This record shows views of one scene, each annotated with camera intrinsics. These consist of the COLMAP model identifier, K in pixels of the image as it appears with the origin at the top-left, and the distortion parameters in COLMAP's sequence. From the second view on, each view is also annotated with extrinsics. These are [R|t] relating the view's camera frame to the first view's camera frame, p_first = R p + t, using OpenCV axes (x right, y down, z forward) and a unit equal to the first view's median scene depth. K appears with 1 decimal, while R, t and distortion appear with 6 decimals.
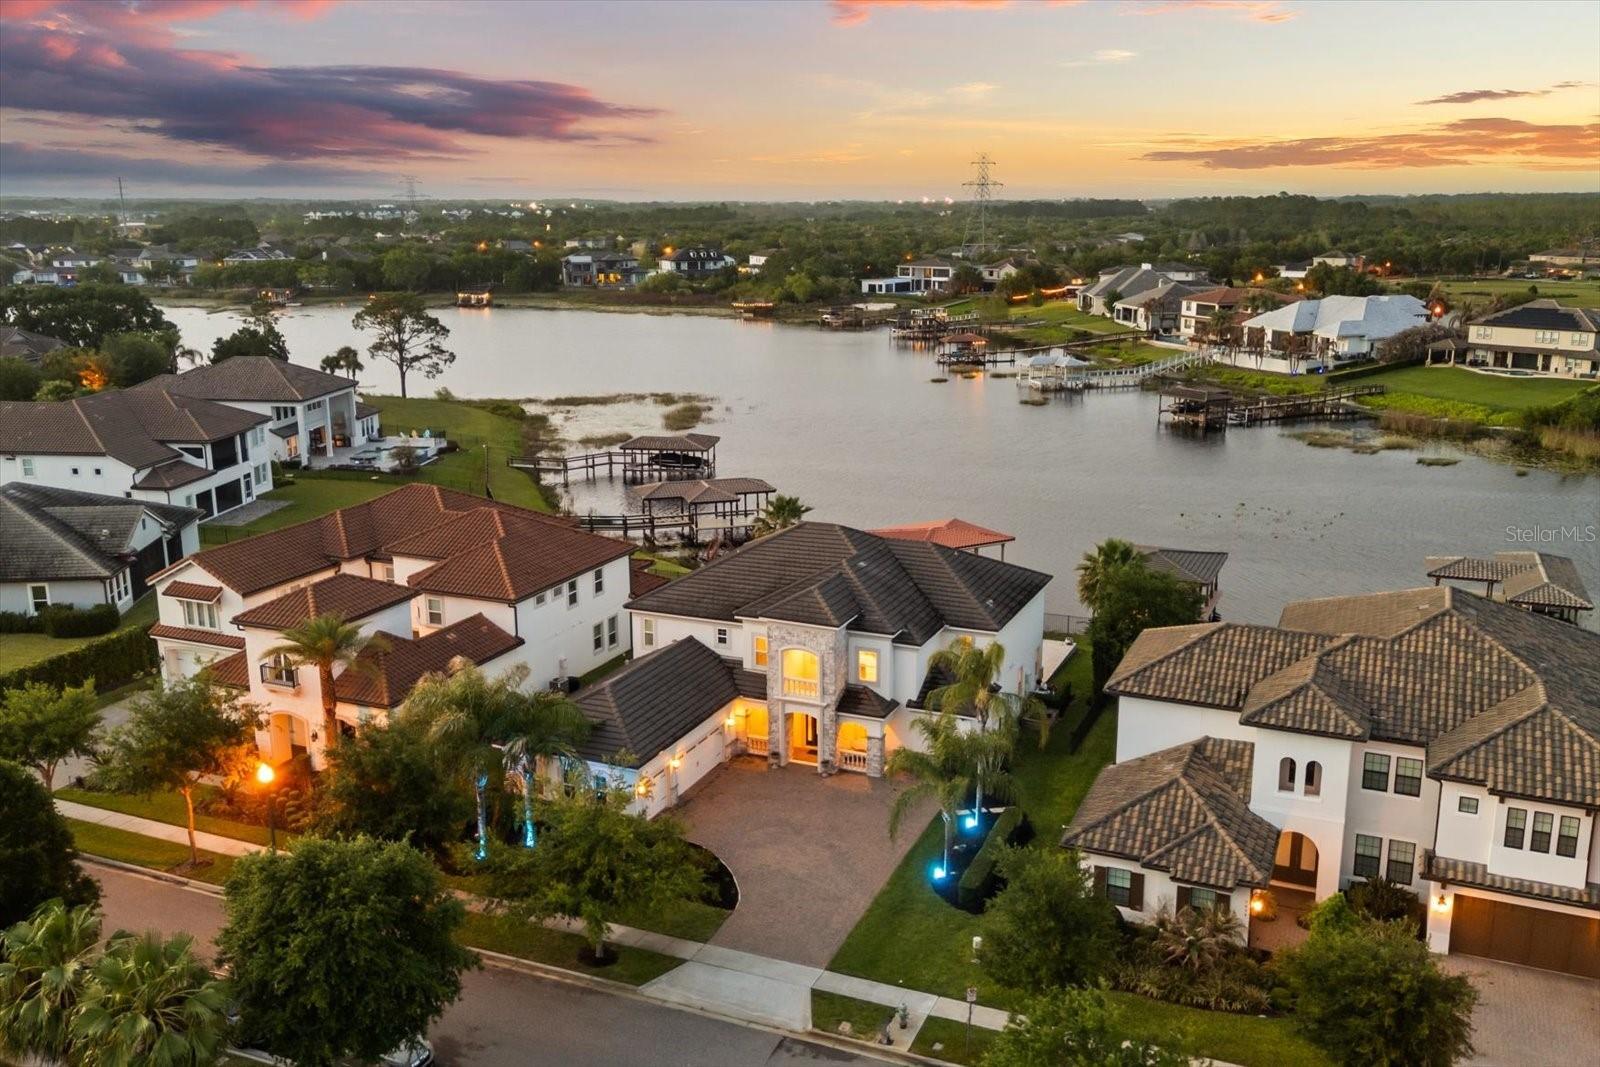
lens RADIAL K [[1388.5, 0, 800.0], [0, 1388.5, 533.5], [0, 0, 1]] dist [0.101384, -0.136946]
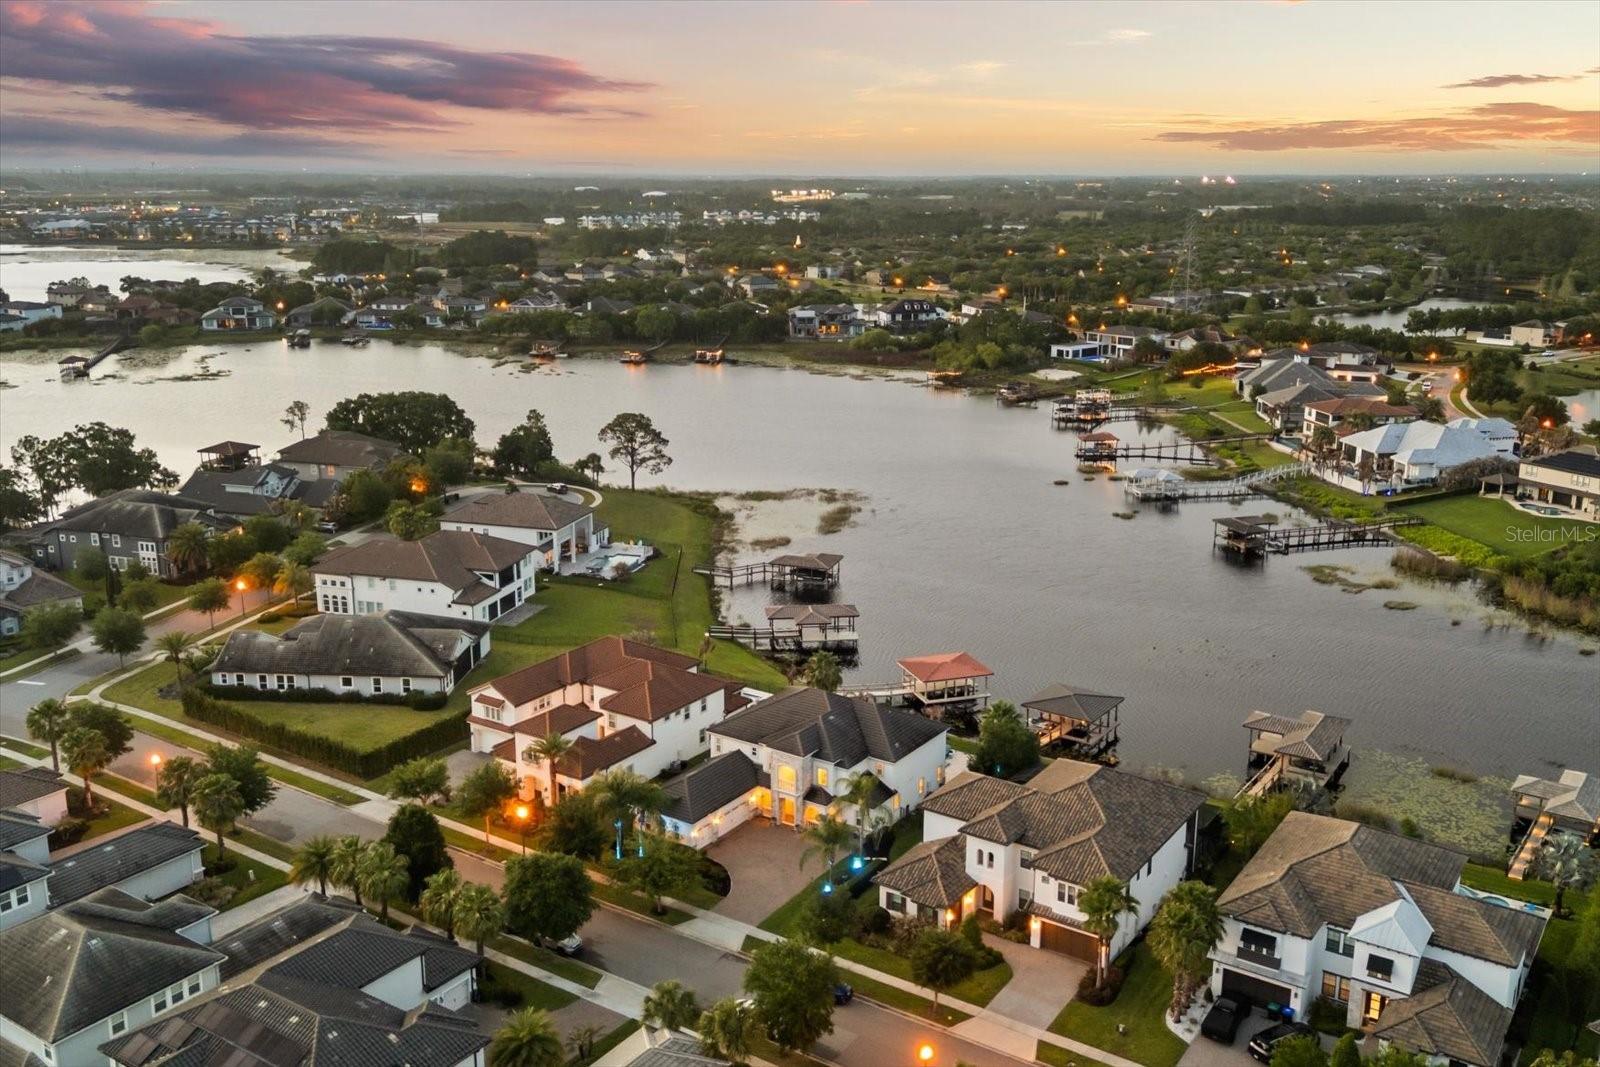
lens RADIAL K [[1429.3, 0, 800.0], [0, 1429.3, 533.5], [0, 0, 1]] dist [0.124730, -0.216406]
pose [[0.983009, 0.051284, -0.176245, 0.237915], [-0.048889, 0.998644, 0.017909, -0.185317], [0.176925, -0.008988, 0.984183, -0.640335]]
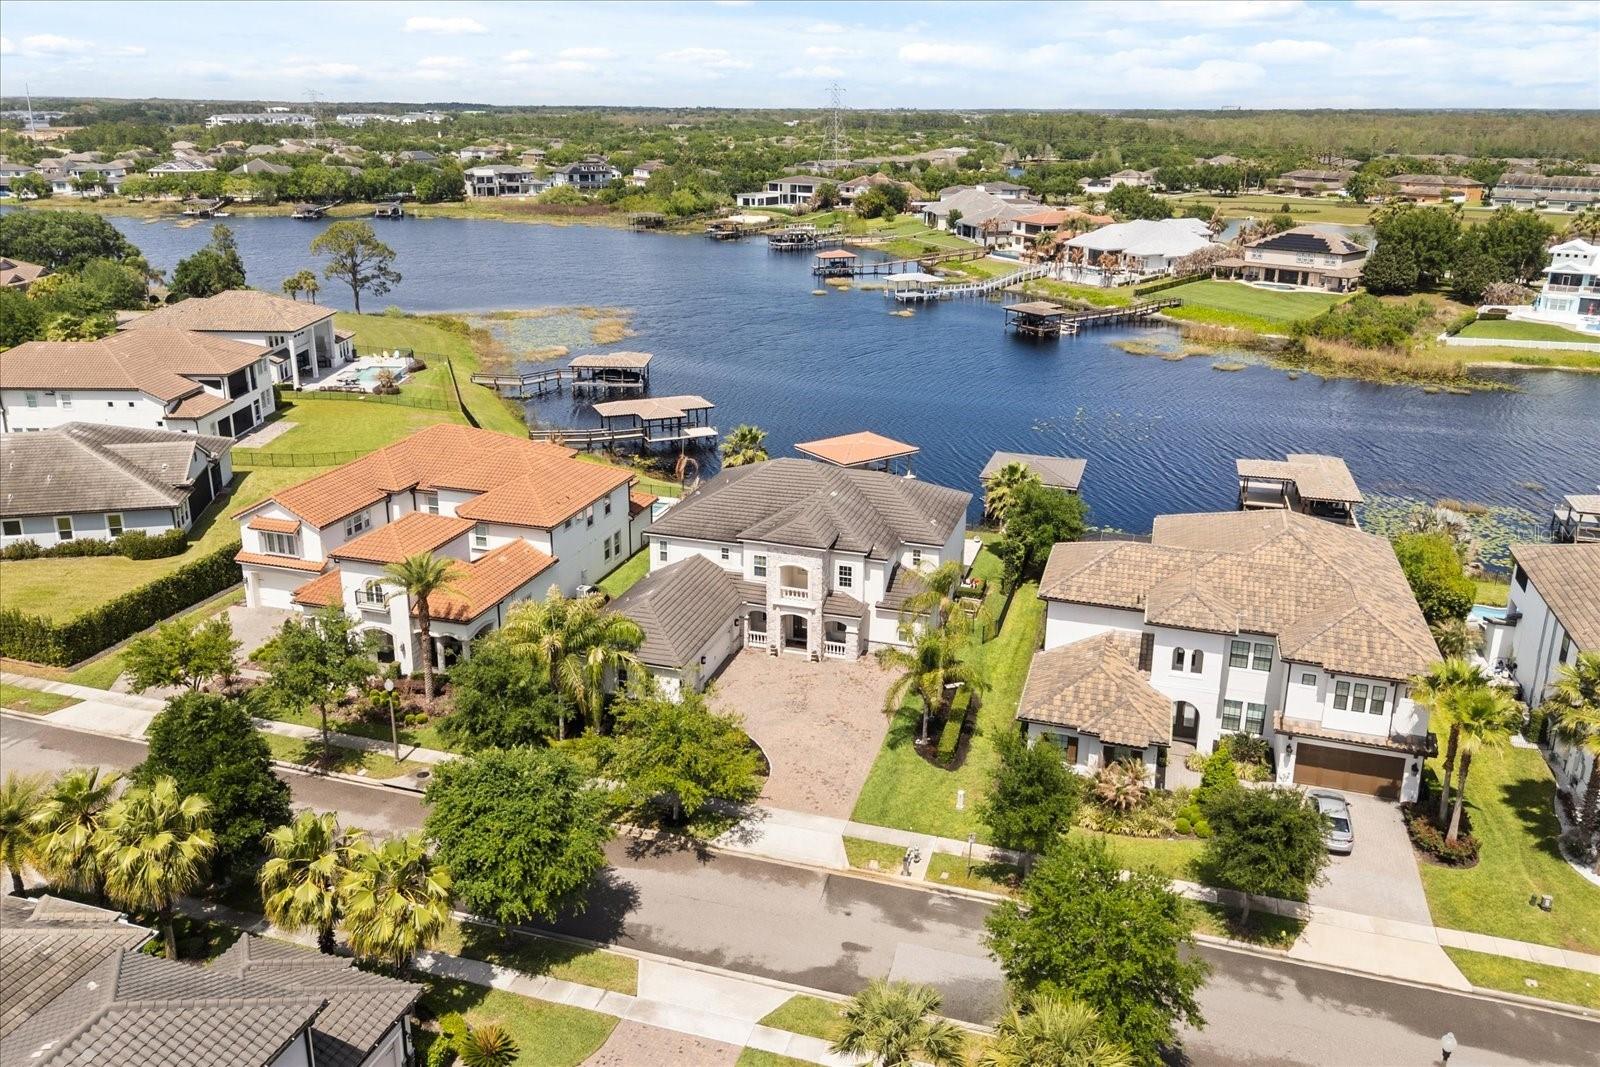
lens RADIAL K [[1208.4, 0, 798.6], [0, 1208.4, 467.3], [0, 0, 1]] dist [0.082677, -0.091093]
pose [[0.993898, -0.021004, 0.108280, -0.076821], [0.015107, 0.998372, 0.054998, -0.045620], [-0.109259, -0.053027, 0.992598, -0.064580]]
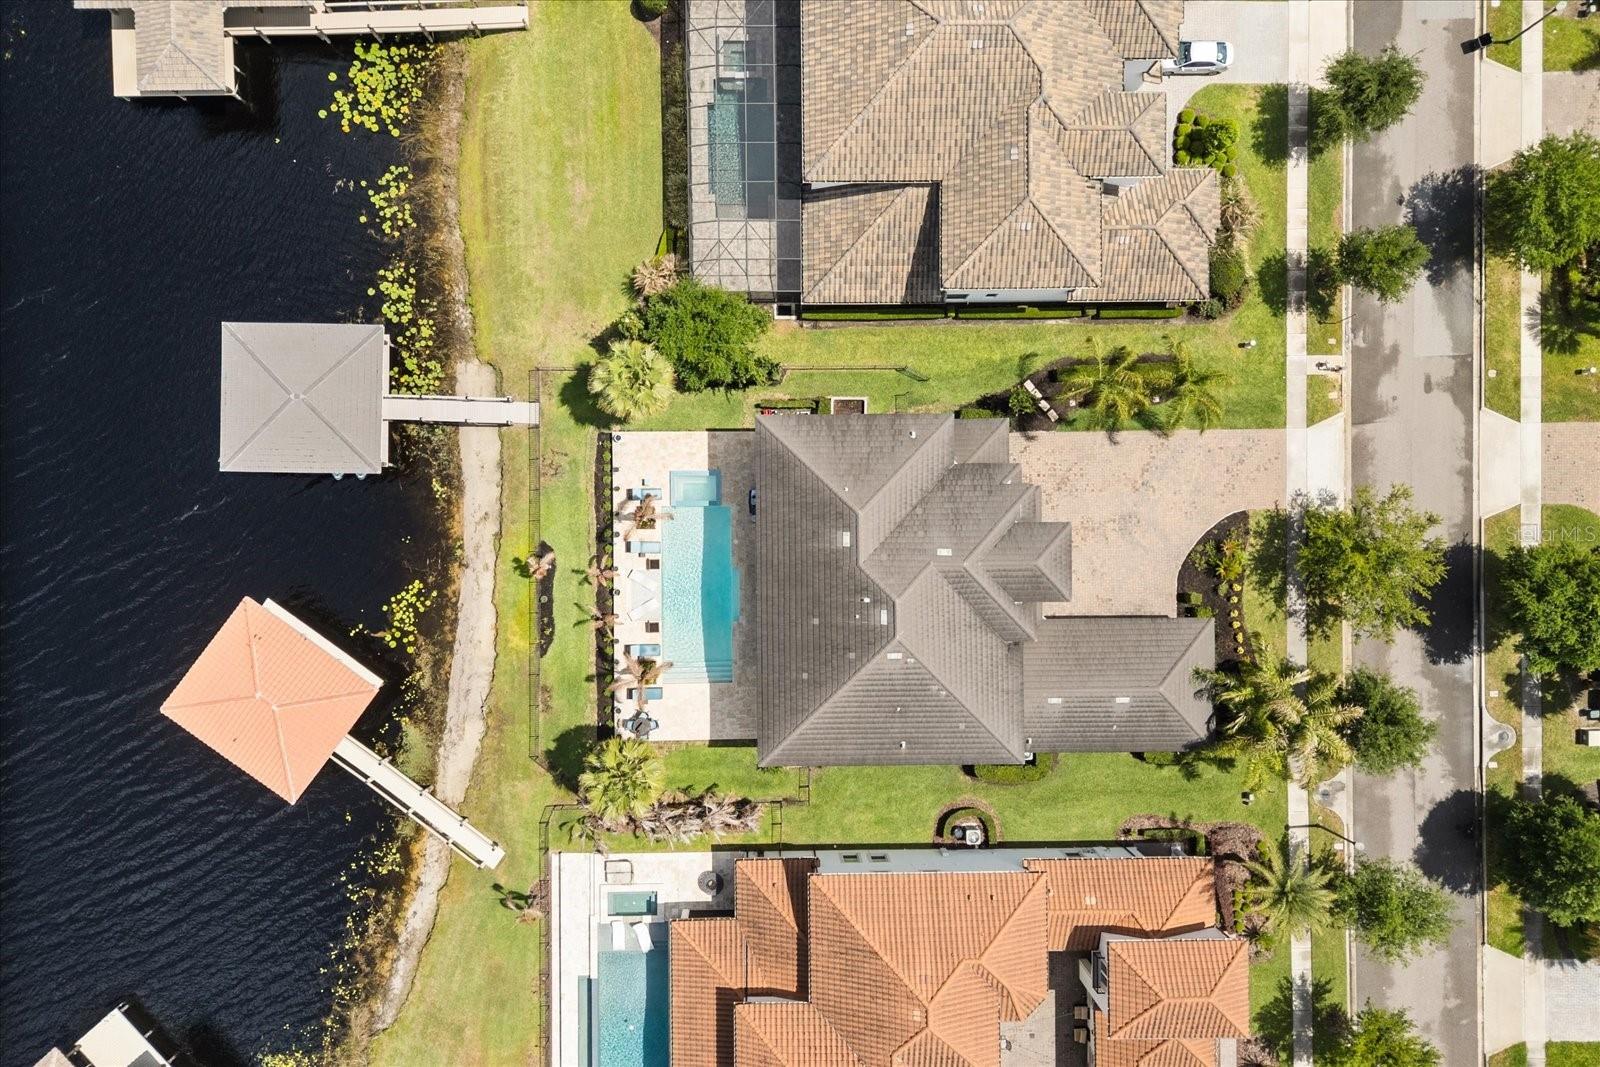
lens RADIAL K [[1174.6, 0, 796.0], [0, 1174.6, 471.2], [0, 0, 1]] dist [0.066554, -0.062068]
pose [[-0.410319, -0.911854, -0.012698, 0.118050], [0.185546, -0.097110, 0.977825, -0.610542], [-0.892867, 0.398864, 0.209037, 0.646825]]
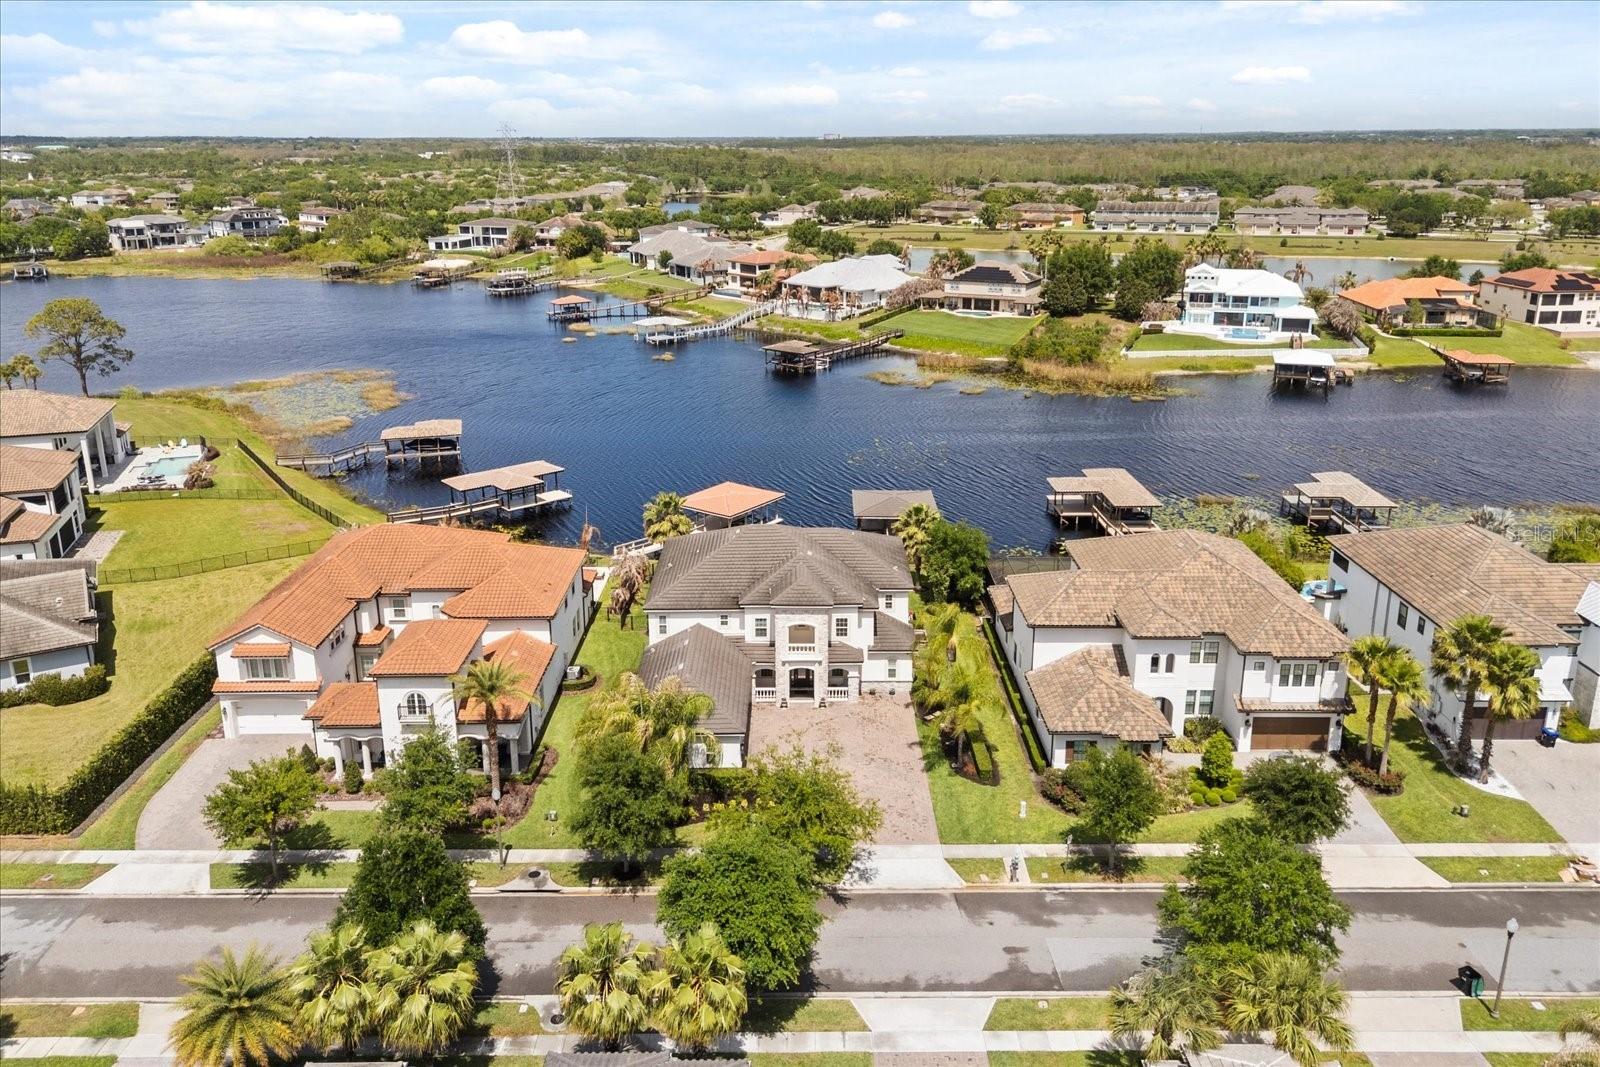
lens RADIAL K [[1172.8, 0, 797.7], [0, 1172.8, 464.0], [0, 0, 1]] dist [0.076465, -0.075986]
pose [[0.916375, -0.108006, 0.385475, -0.301612], [0.094019, 0.994049, 0.055014, -0.097803], [-0.389123, -0.014172, 0.921077, -0.065359]]
